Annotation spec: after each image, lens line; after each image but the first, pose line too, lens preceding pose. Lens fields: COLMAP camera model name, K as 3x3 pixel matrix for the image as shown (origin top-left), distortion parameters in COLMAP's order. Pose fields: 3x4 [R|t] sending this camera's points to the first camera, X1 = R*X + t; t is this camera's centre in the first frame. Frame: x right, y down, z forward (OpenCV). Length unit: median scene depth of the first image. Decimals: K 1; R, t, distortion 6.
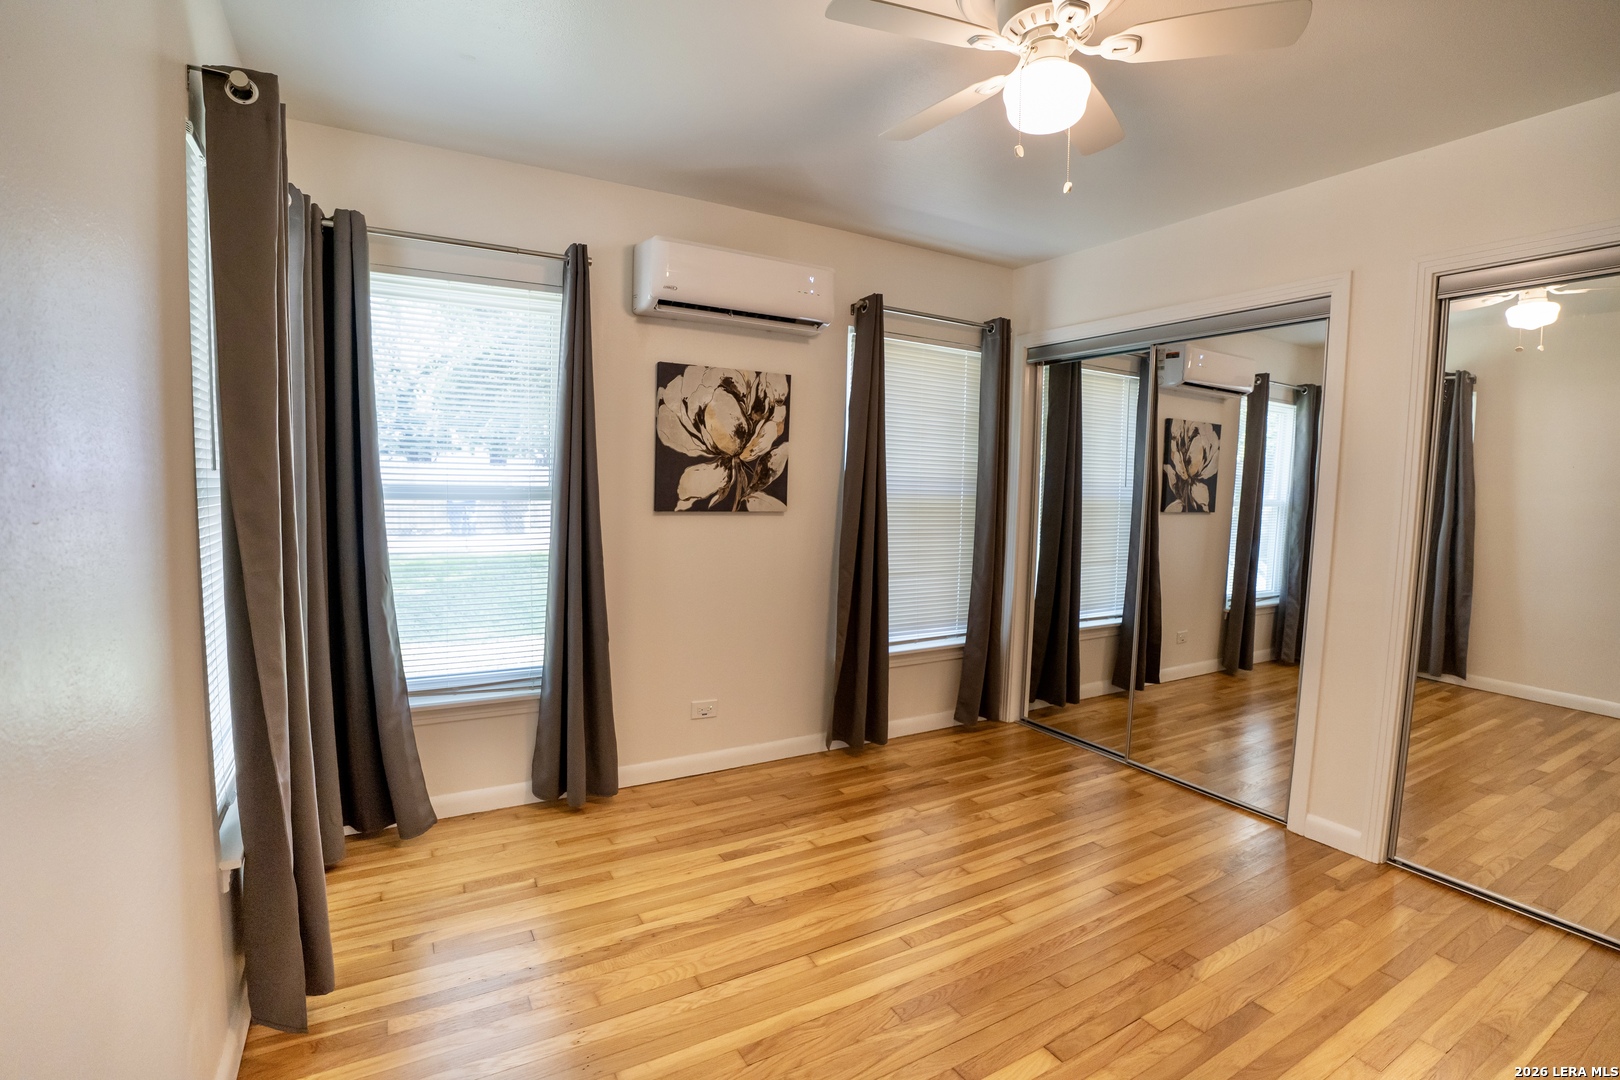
lens RADIAL K [[758.5, 0, 812.1], [0, 758.5, 548.2], [0, 0, 1]] dist [-0.077425, 0.019498]
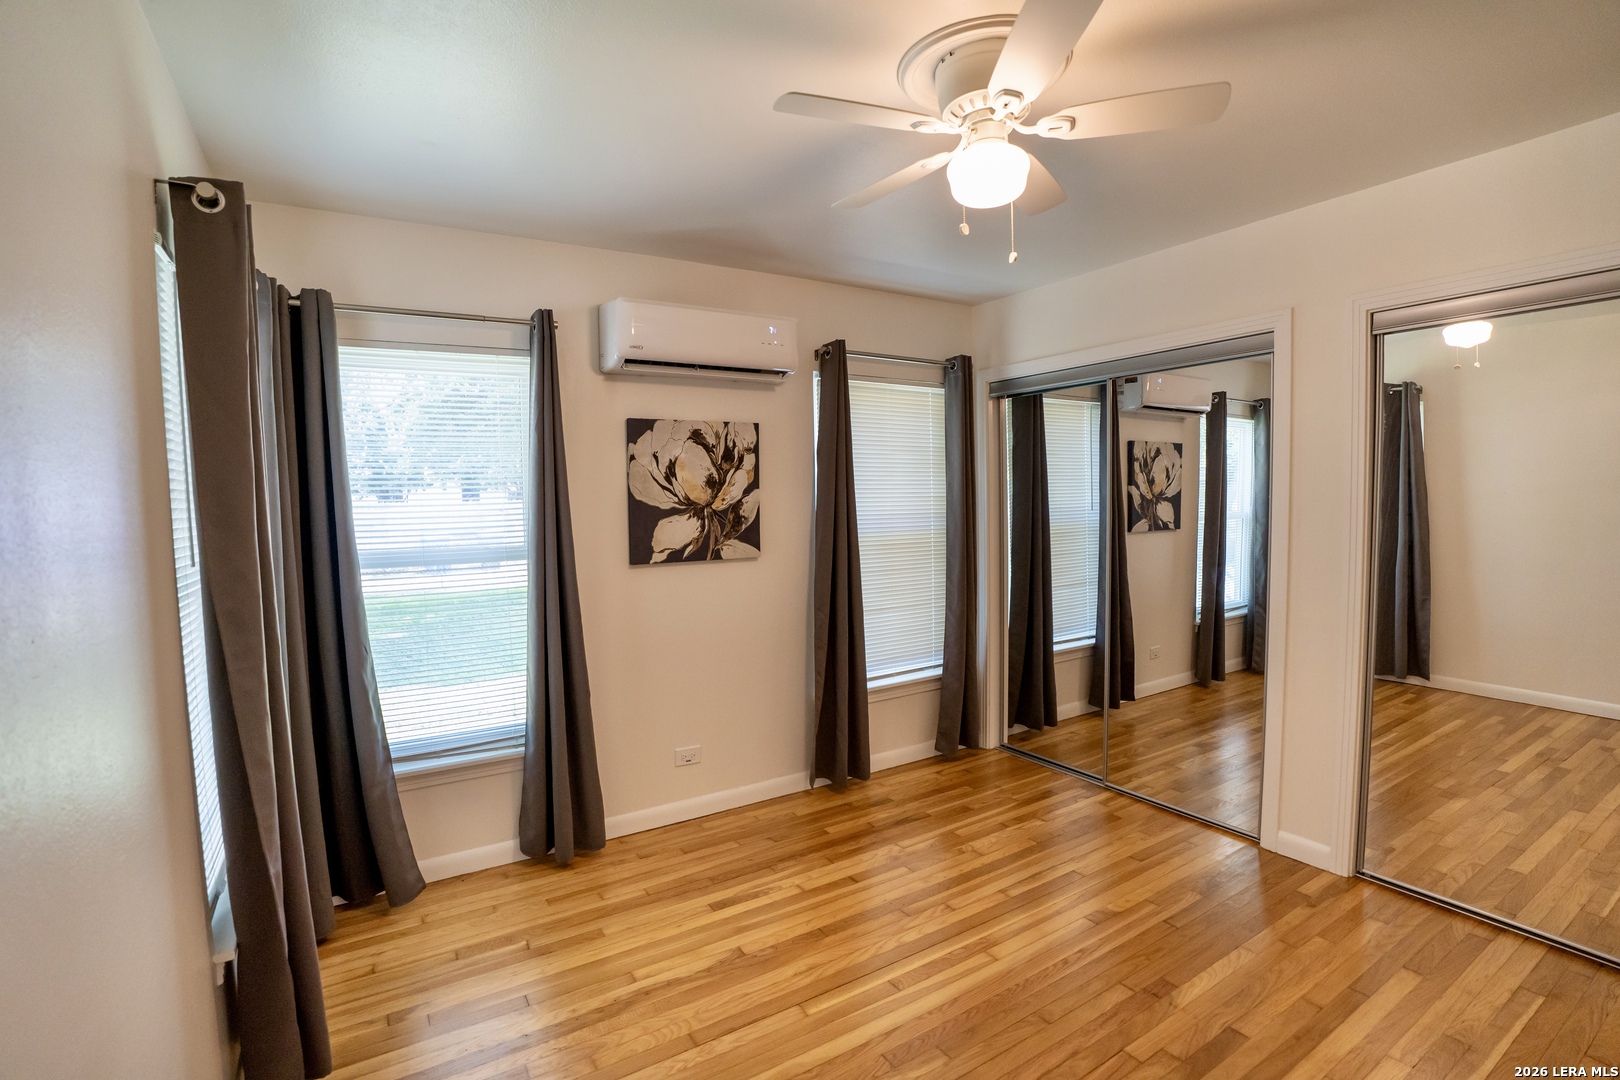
lens RADIAL K [[758.5, 0, 812.1], [0, 758.5, 548.2], [0, 0, 1]] dist [-0.077425, 0.019498]
pose [[0.998572, -0.045080, 0.028662, 0.007434], [0.045689, 0.998736, -0.020967, -0.037613], [-0.027680, 0.022247, 0.999369, -0.020272]]
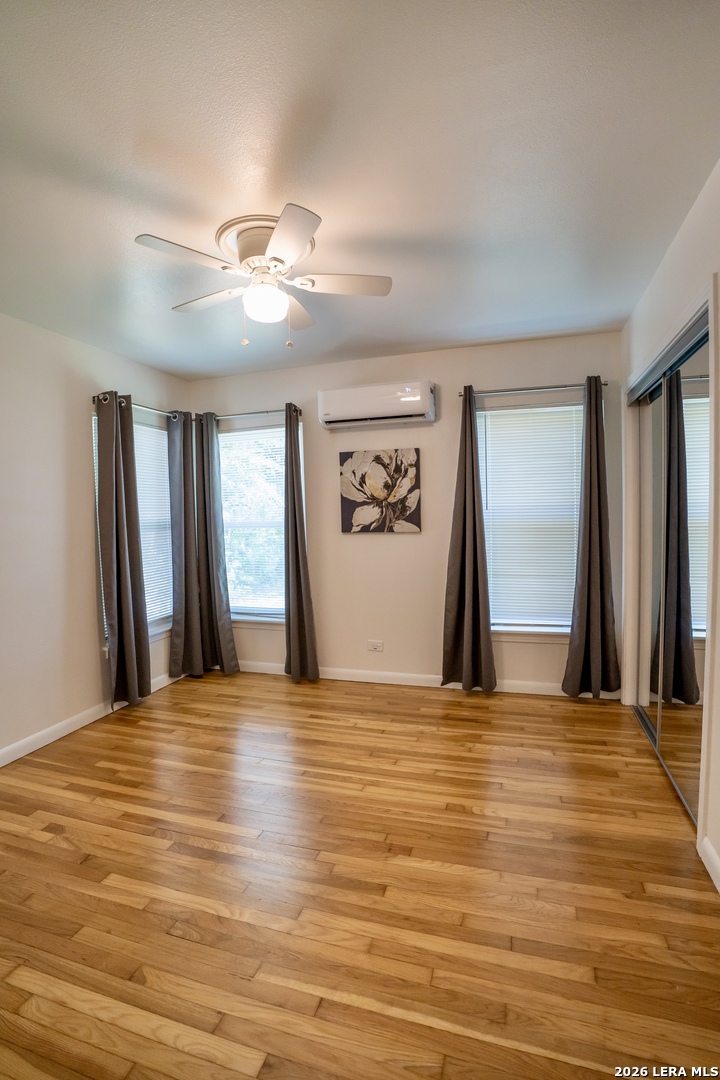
lens RADIAL K [[505.7, 0, 358.4], [0, 505.7, 549.7], [0, 0, 1]] dist [-0.077425, 0.019498]
pose [[0.672593, 0.013190, -0.739895, 0.720037], [-0.031228, 0.999456, -0.010571, 0.005484], [0.739353, 0.030215, 0.672639, 0.189294]]
